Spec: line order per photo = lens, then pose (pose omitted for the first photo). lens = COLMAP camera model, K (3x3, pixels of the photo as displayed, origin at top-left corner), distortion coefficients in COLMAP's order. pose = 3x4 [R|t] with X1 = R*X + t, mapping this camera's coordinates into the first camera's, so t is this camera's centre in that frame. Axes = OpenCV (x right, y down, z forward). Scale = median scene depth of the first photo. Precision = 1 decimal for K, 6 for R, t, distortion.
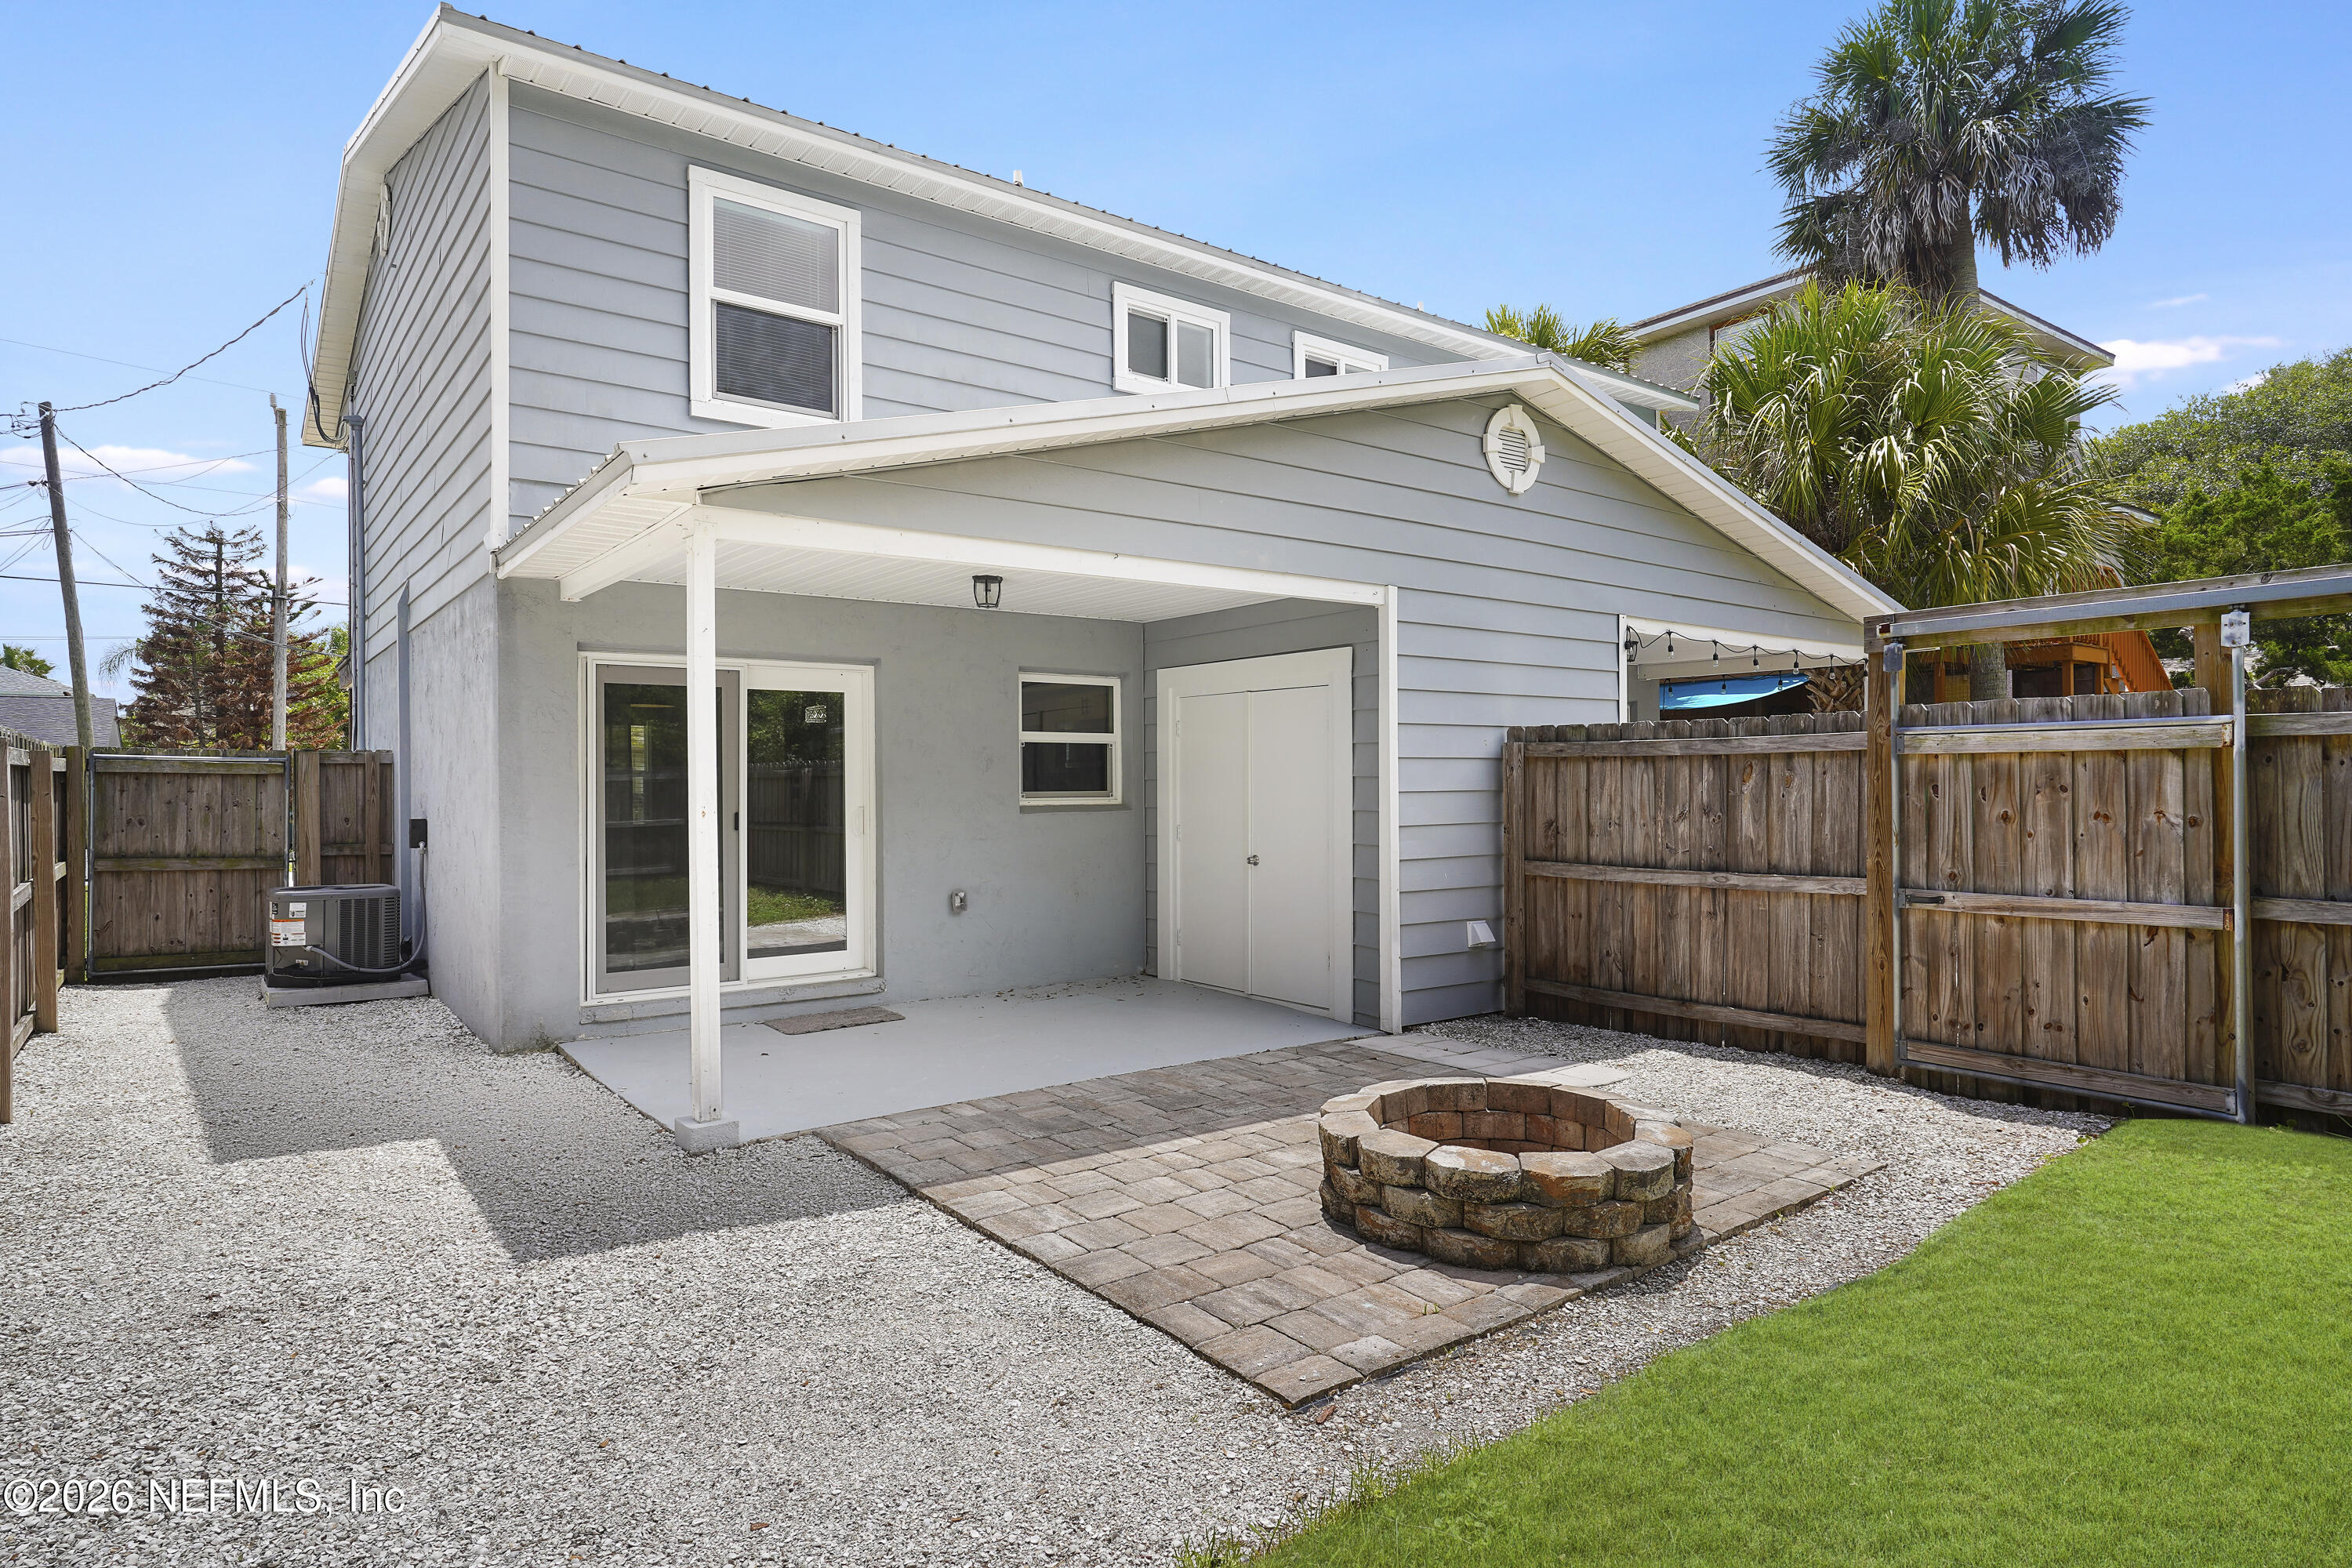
lens RADIAL K [[1346.8, 0, 1171.5], [0, 1346.8, 797.3], [0, 0, 1]] dist [0.027172, 0.000329]
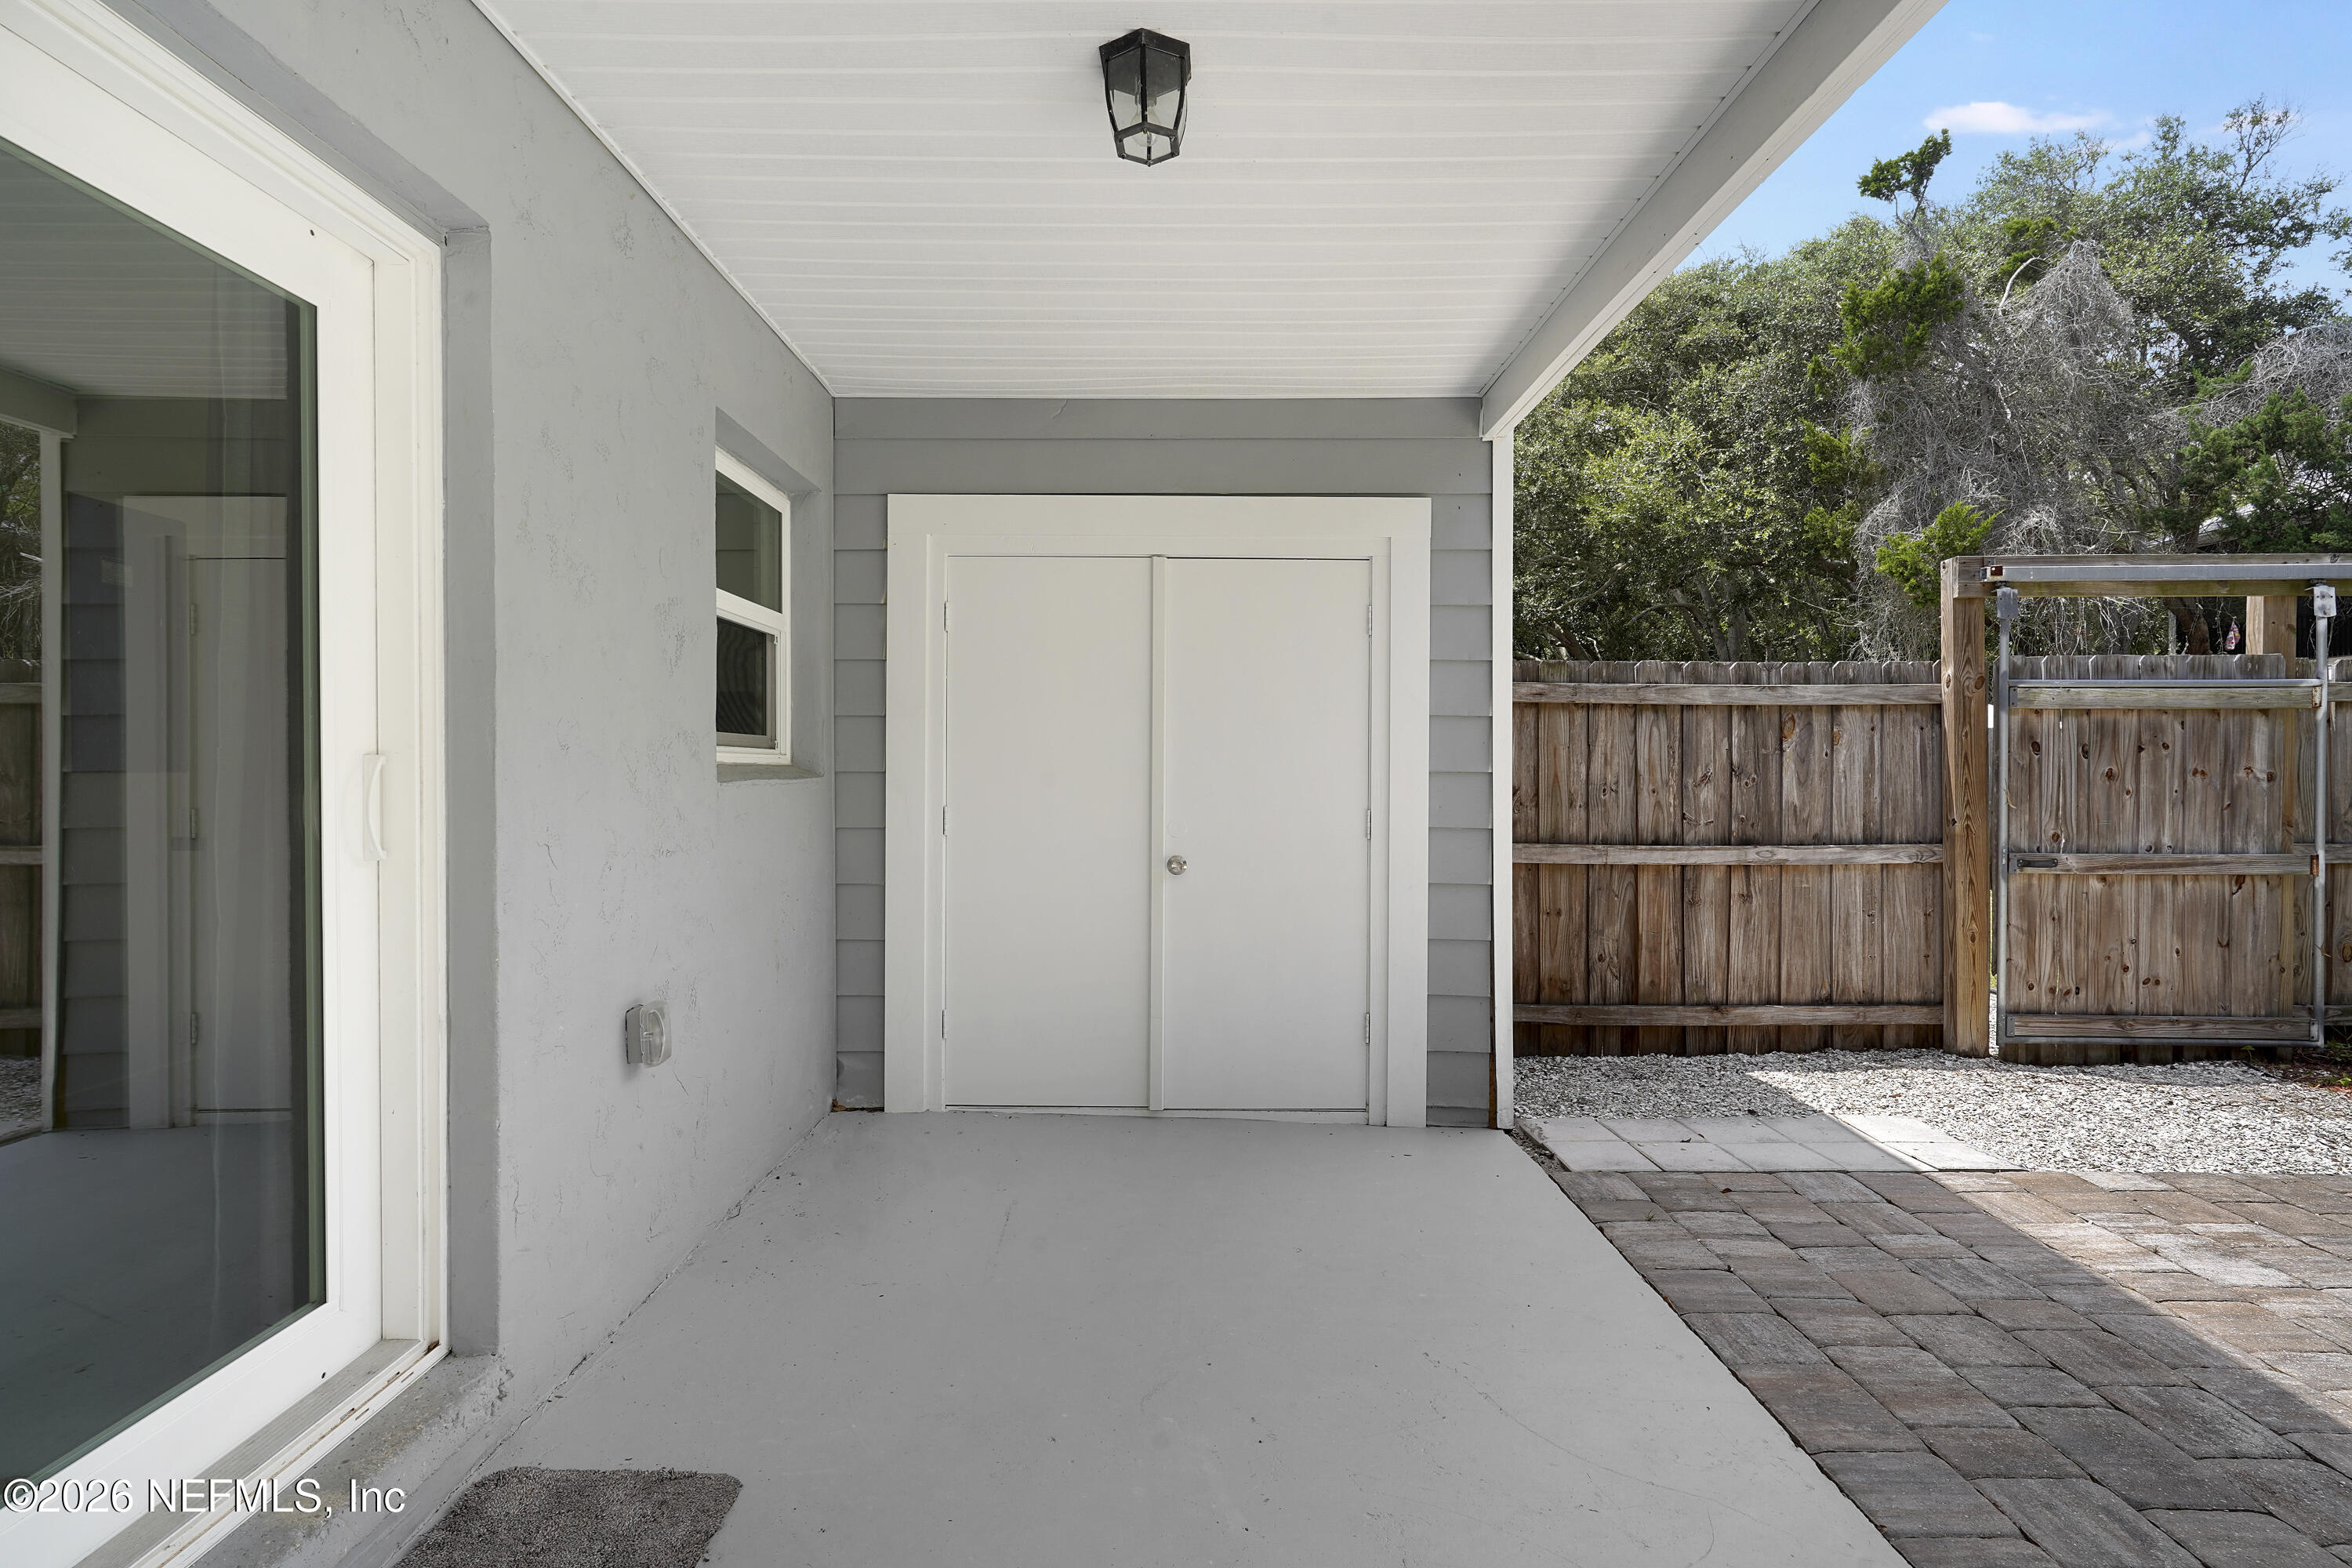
lens RADIAL K [[1134.6, 0, 1164.2], [0, 1134.6, 783.0], [0, 0, 1]] dist [-0.002886, 0.002437]
pose [[0.602521, -0.000707, 0.798103, -0.399264], [0.002033, 0.999998, -0.000649, 0.017268], [-0.798100, 0.002014, 0.602521, 0.924724]]
